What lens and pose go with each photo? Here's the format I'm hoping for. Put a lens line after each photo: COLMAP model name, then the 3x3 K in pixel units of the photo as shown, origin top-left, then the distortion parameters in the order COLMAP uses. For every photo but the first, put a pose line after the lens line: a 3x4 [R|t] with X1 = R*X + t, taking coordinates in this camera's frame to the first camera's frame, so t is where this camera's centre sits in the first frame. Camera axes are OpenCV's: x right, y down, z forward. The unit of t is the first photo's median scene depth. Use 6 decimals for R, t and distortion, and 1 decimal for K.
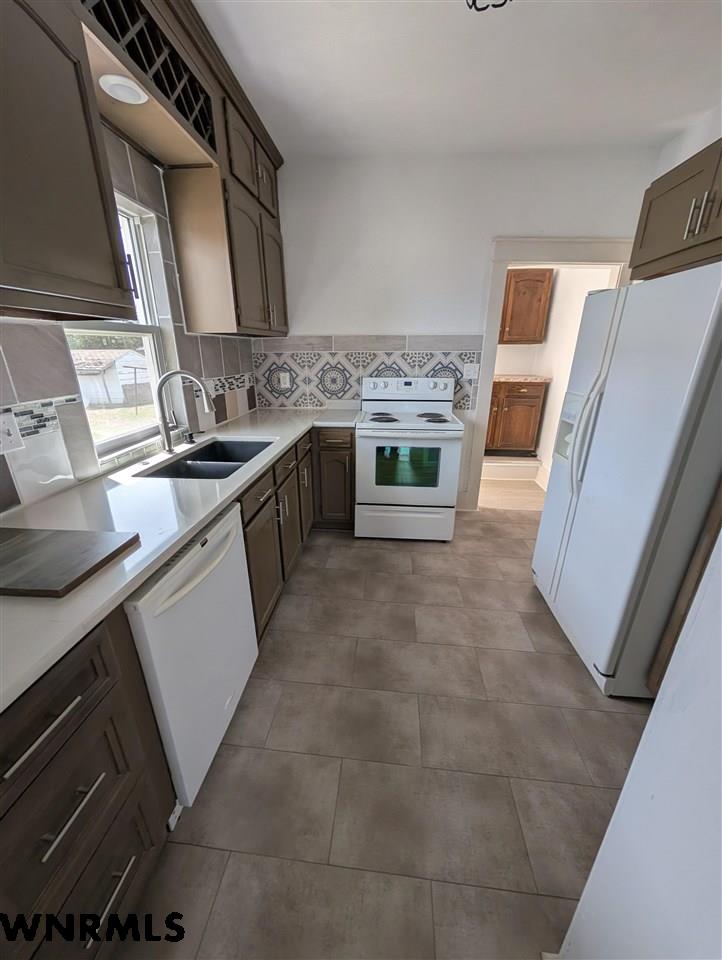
lens RADIAL K [[360.8, 0, 358.6], [0, 360.8, 479.8], [0, 0, 1]] dist [0.000341, 0.000521]
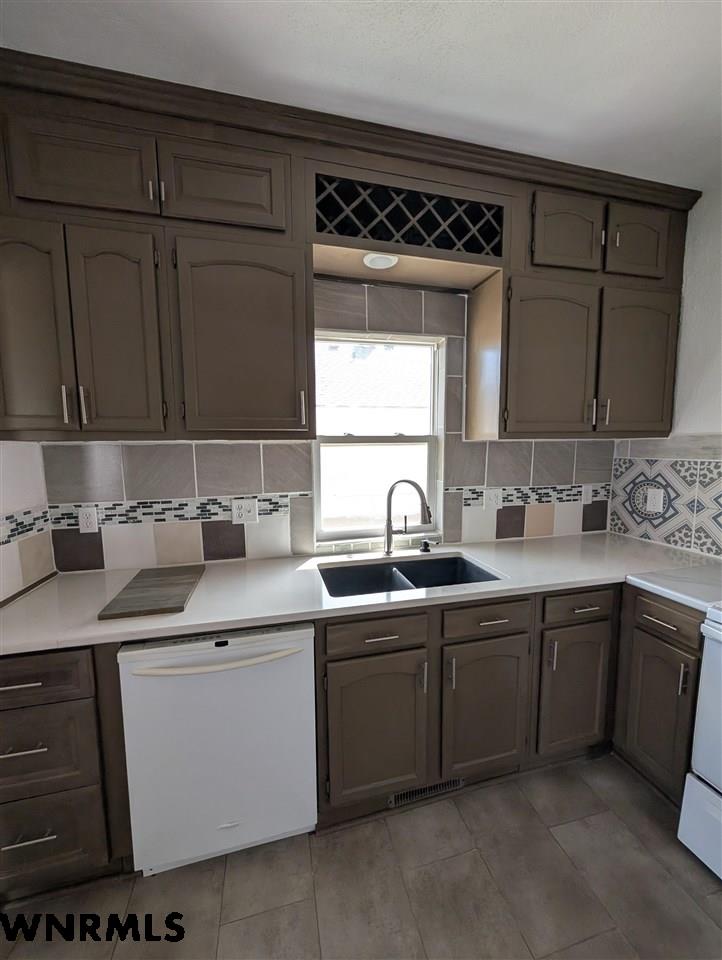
lens RADIAL K [[360.8, 0, 359.2], [0, 360.8, 482.3], [0, 0, 1]] dist [0.000341, 0.000521]
pose [[0.335665, 0.097989, -0.936871, 0.266710], [-0.313397, 0.949533, -0.012971, -0.159279], [0.888319, 0.297967, 0.349435, 0.356770]]
